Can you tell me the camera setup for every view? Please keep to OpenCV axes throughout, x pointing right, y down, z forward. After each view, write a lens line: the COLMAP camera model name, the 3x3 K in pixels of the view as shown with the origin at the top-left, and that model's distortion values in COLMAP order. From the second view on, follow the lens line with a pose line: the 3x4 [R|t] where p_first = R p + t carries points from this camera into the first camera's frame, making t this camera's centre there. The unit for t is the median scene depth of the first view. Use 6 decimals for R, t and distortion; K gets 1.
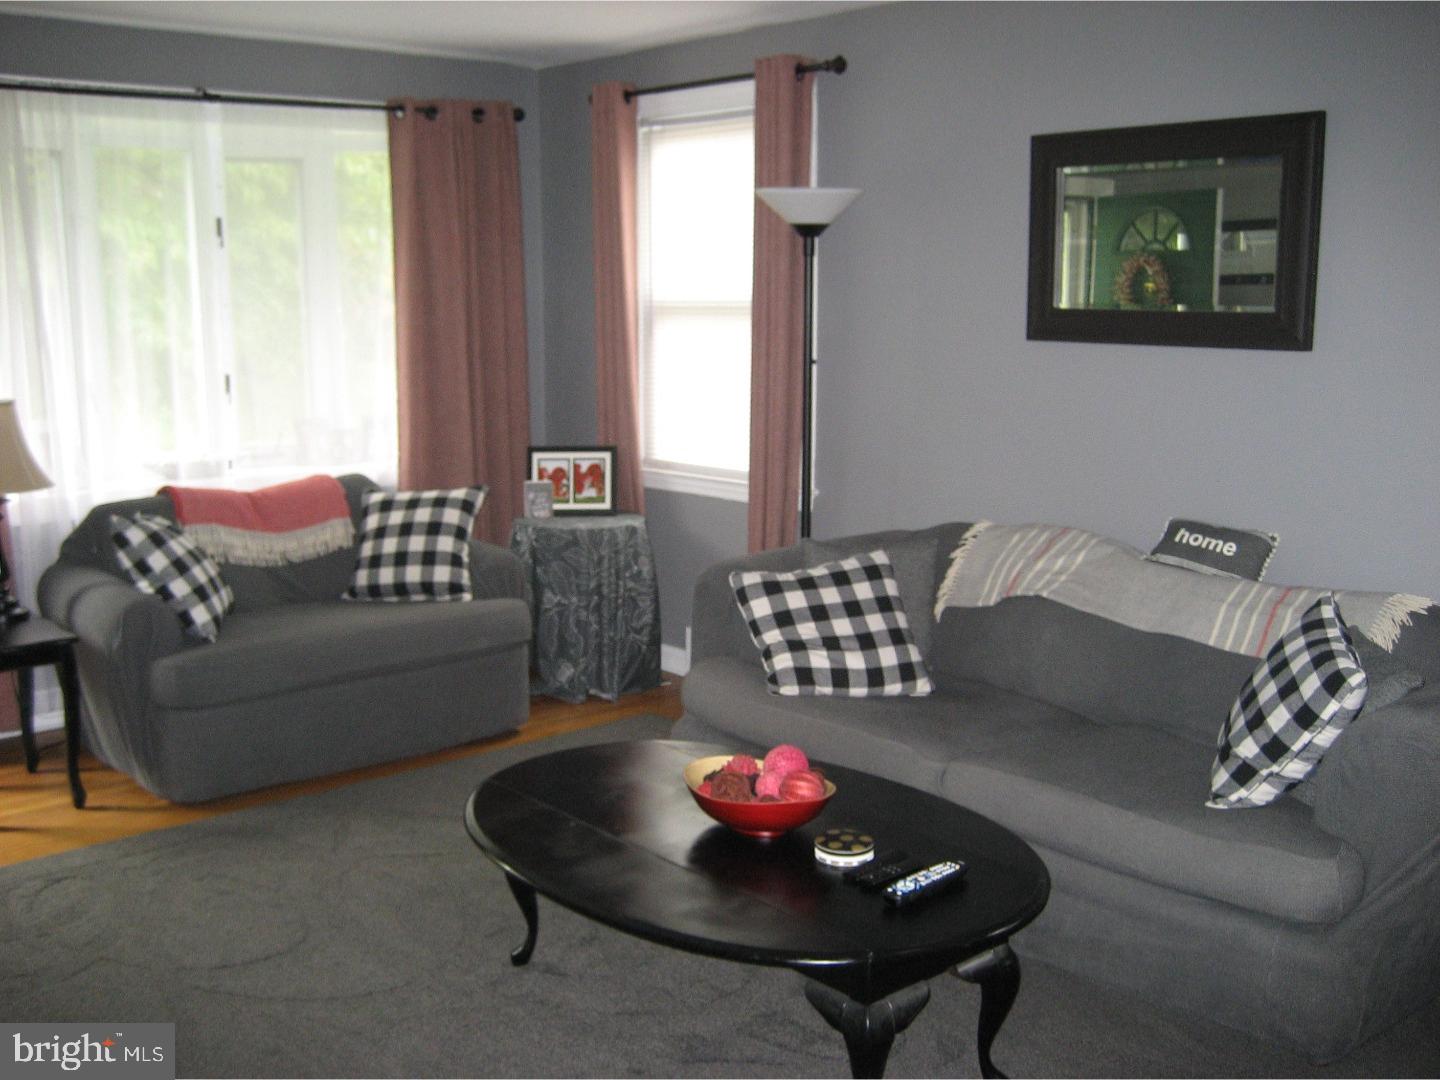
lens RADIAL K [[1506.8, 0, 720.0], [0, 1506.8, 540.0], [0, 0, 1]] dist [-0.145253, 0.207648]
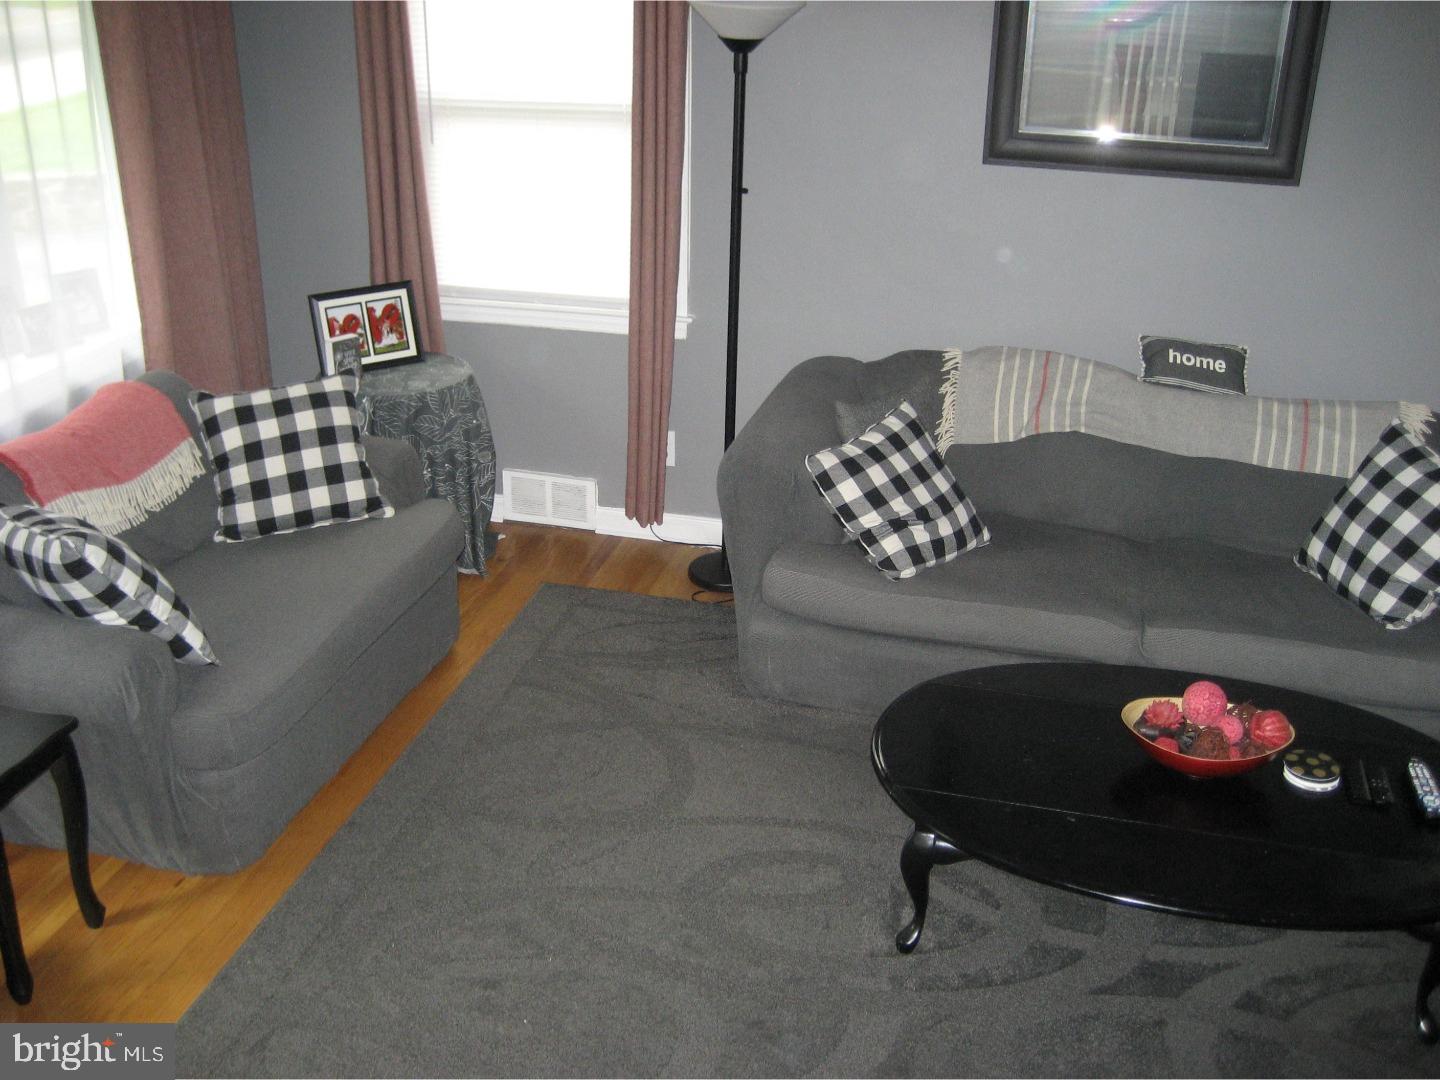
lens RADIAL K [[1506.8, 0, 720.0], [0, 1506.8, 540.0], [0, 0, 1]] dist [-0.145253, 0.207648]
pose [[0.828705, -0.214336, 0.517019, -0.467936], [0.076854, 0.958594, 0.274210, -0.166750], [-0.554384, -0.187505, 0.810864, 0.235526]]
